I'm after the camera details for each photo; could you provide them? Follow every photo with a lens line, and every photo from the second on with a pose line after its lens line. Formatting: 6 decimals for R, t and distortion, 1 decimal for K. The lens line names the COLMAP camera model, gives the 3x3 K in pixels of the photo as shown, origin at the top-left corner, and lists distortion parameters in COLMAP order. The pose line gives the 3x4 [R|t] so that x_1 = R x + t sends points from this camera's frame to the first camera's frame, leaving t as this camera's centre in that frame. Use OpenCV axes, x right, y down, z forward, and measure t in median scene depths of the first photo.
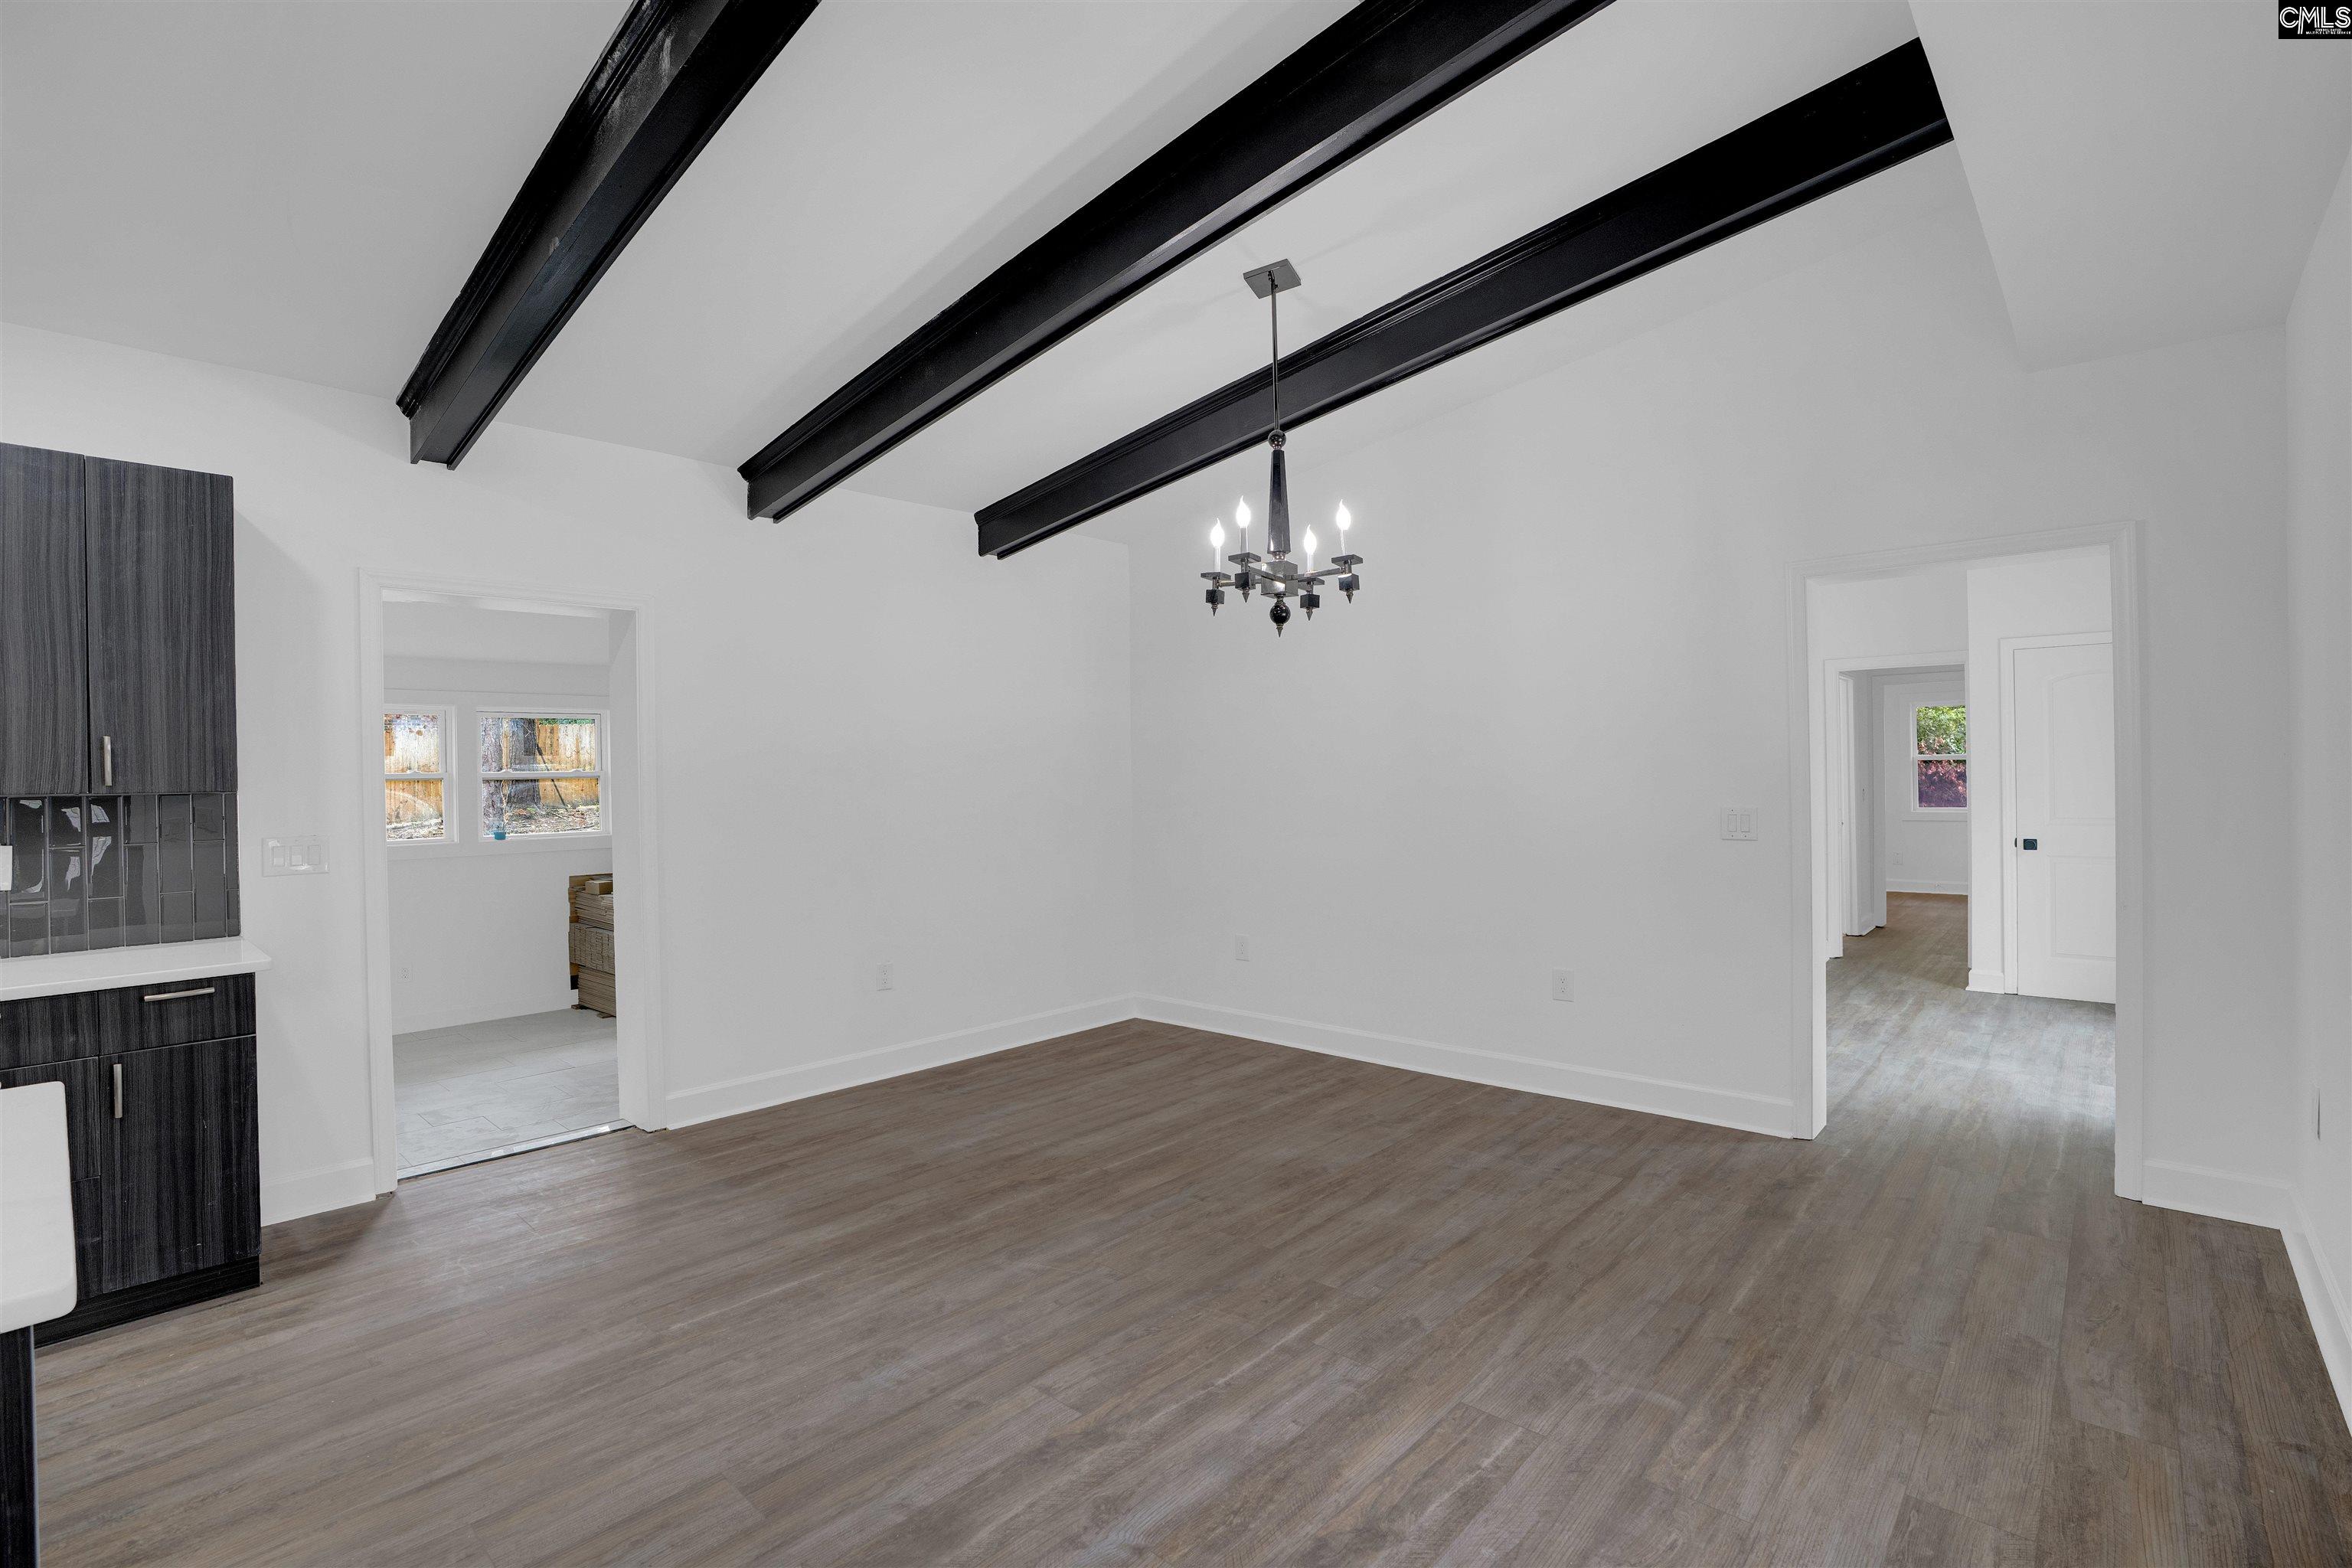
lens RADIAL K [[1070.1, 0, 1181.5], [0, 1070.1, 778.0], [0, 0, 1]] dist [-0.065097, 0.019731]
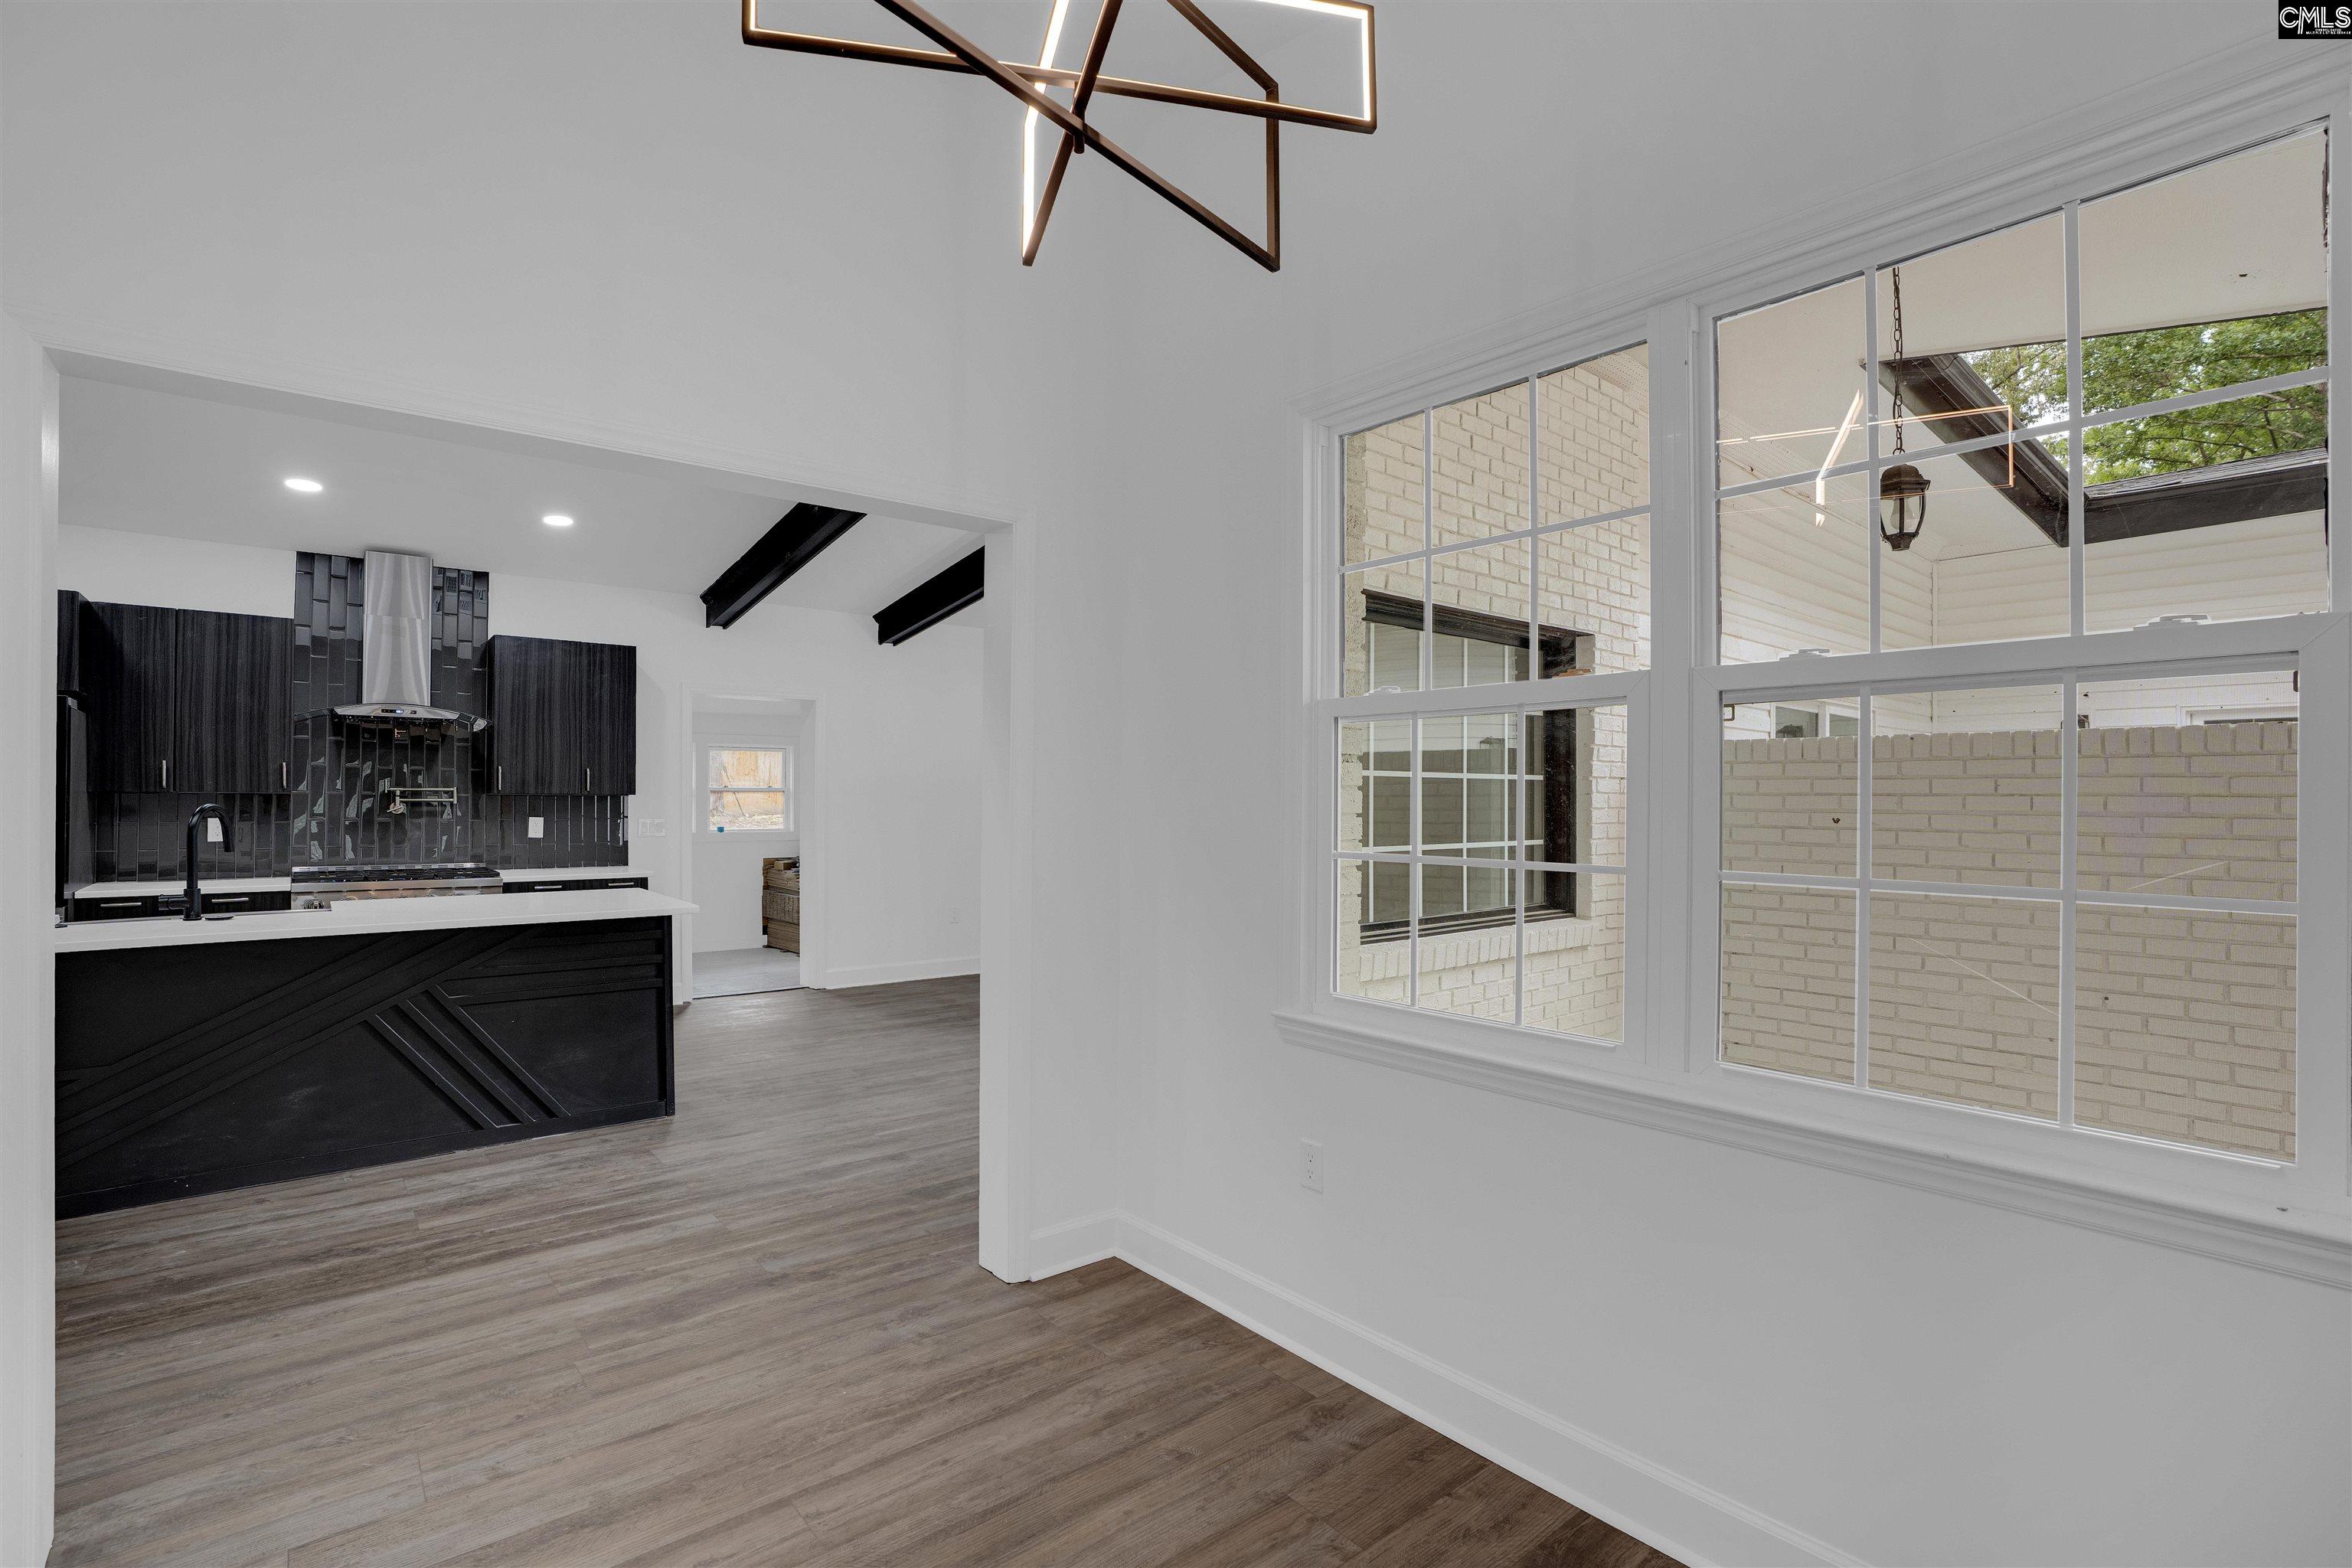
lens RADIAL K [[1082.1, 0, 1185.5], [0, 1082.1, 773.1], [0, 0, 1]] dist [-0.062082, 0.021289]
pose [[0.991798, 0.014642, -0.126973, 0.461297], [-0.018011, 0.999515, -0.025420, 0.003368], [0.126539, 0.027499, 0.991580, -1.001443]]
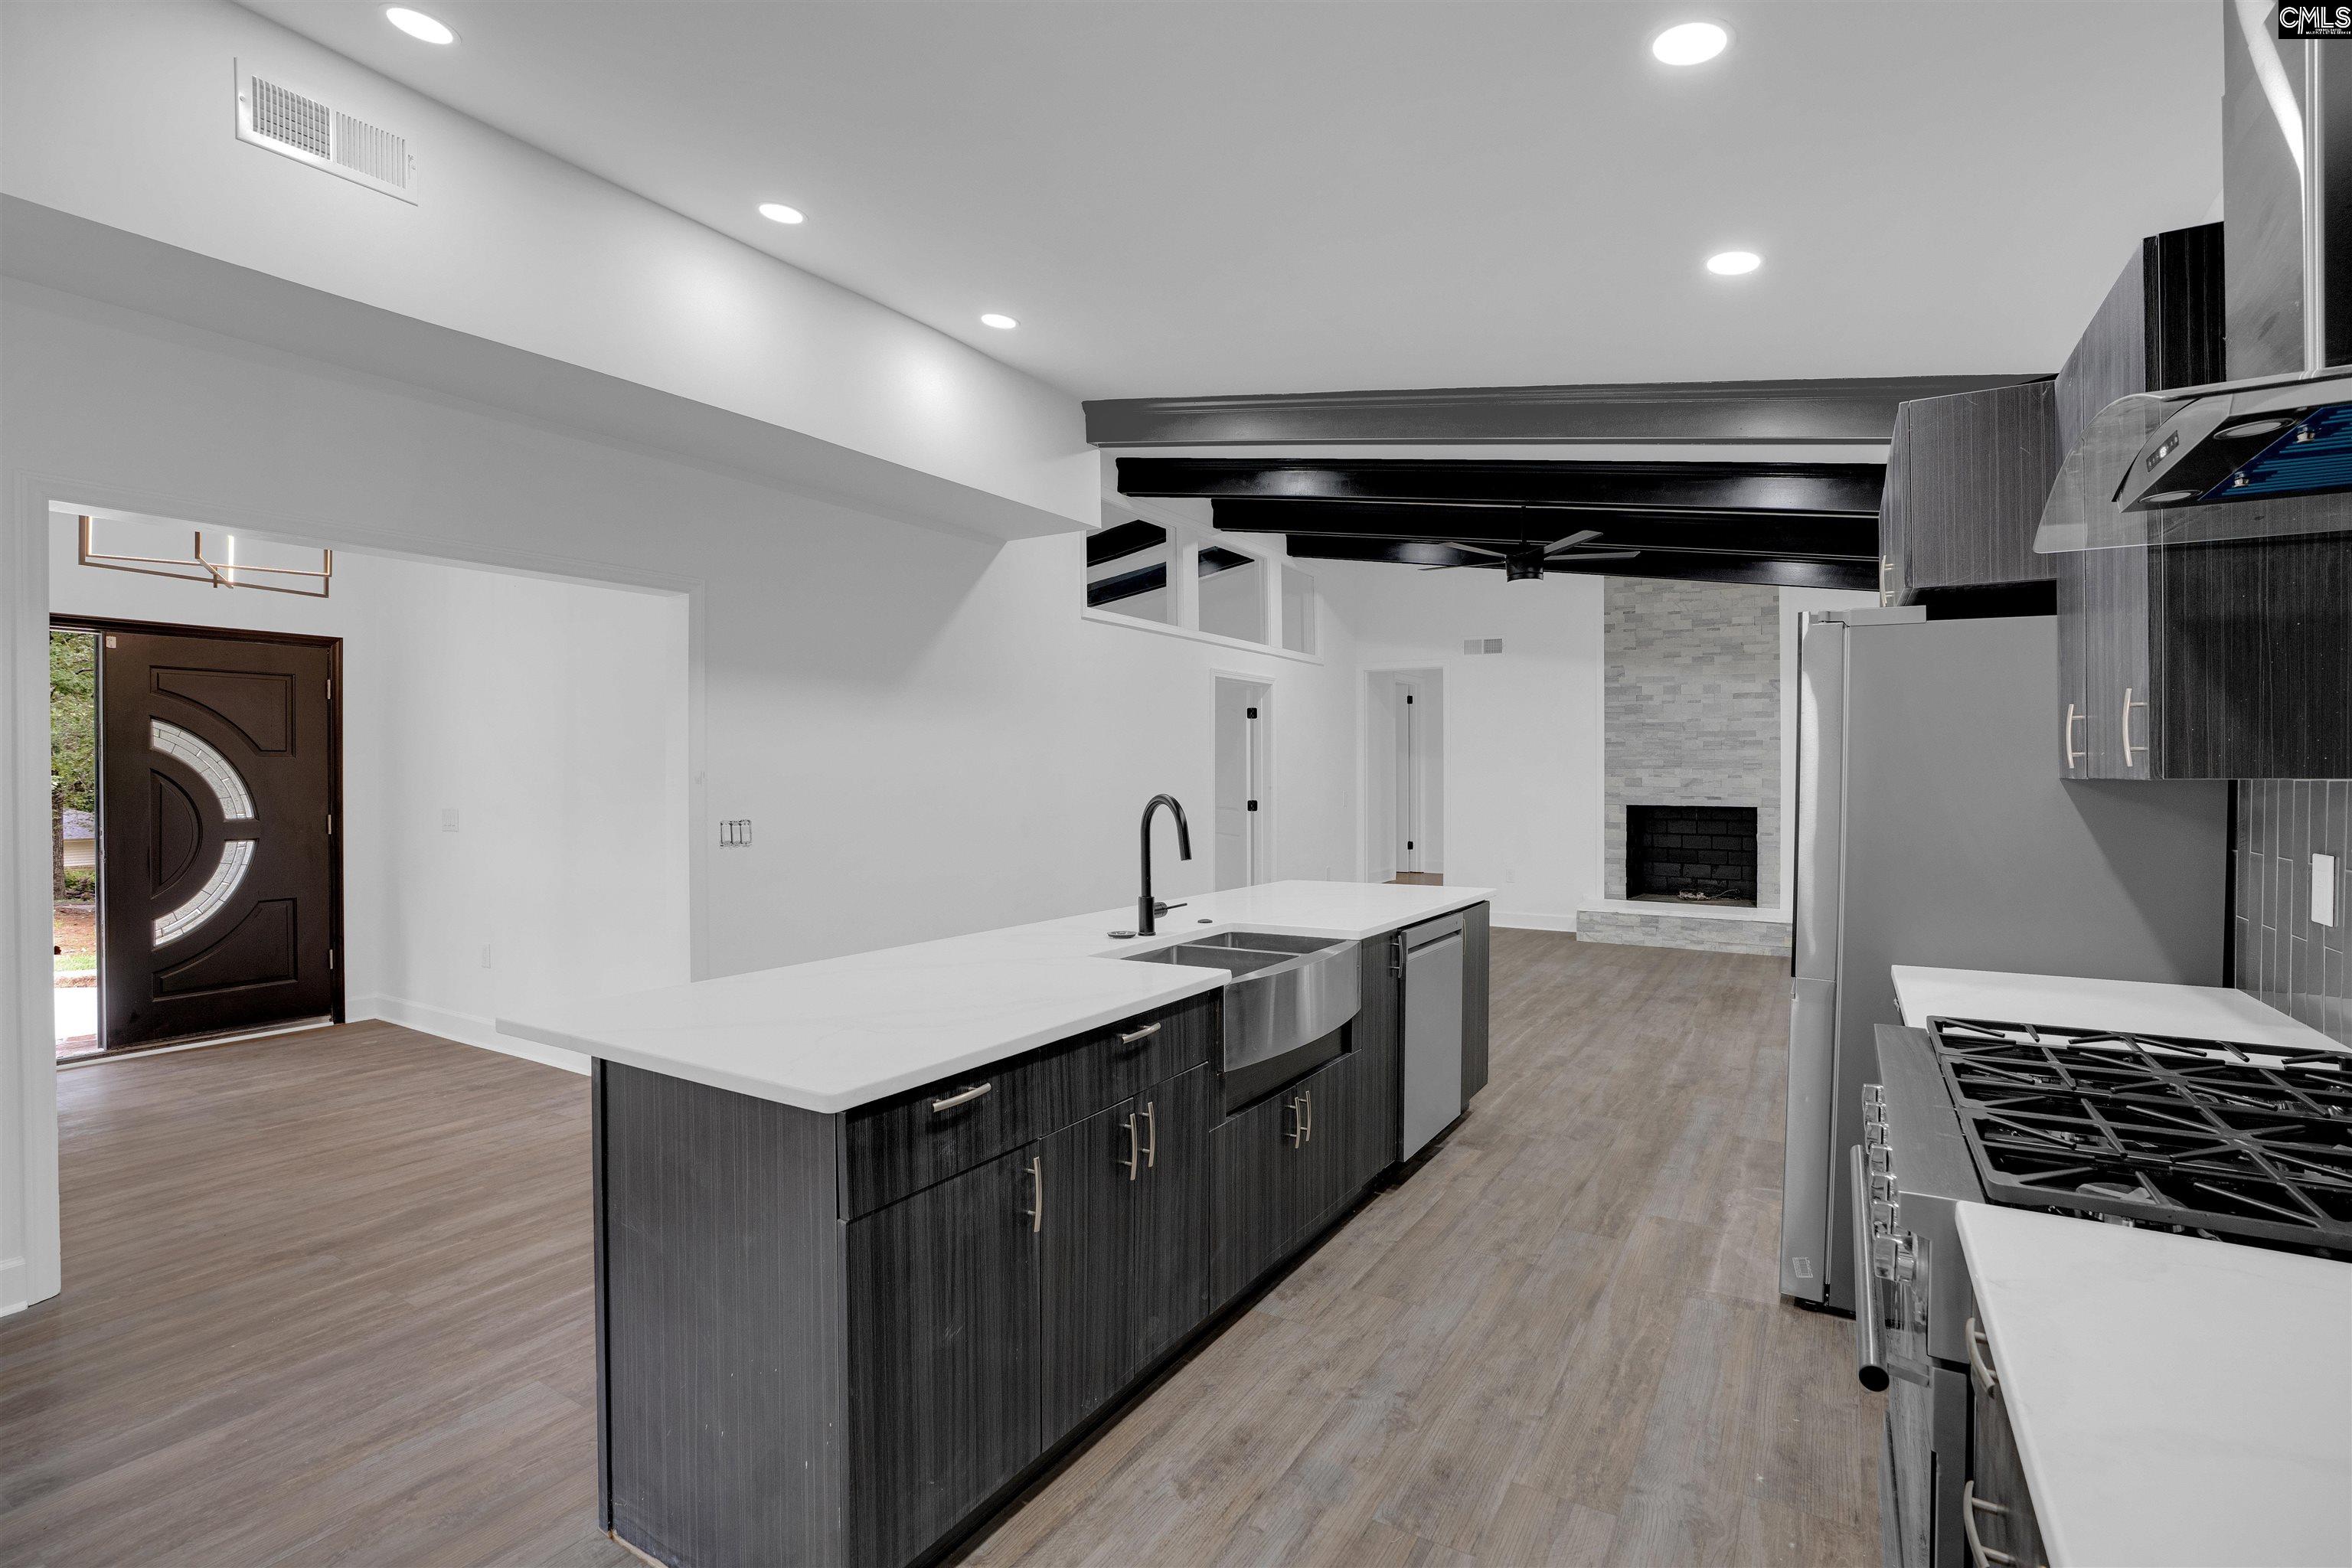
lens RADIAL K [[1091.6, 0, 1171.7], [0, 1091.6, 784.0], [0, 0, 1]] dist [-0.066577, 0.022098]
pose [[-0.982837, 0.017241, -0.183667, -0.629765], [0.014475, 0.999761, 0.016389, 0.003780], [0.183906, 0.013449, -0.982852, 1.018368]]
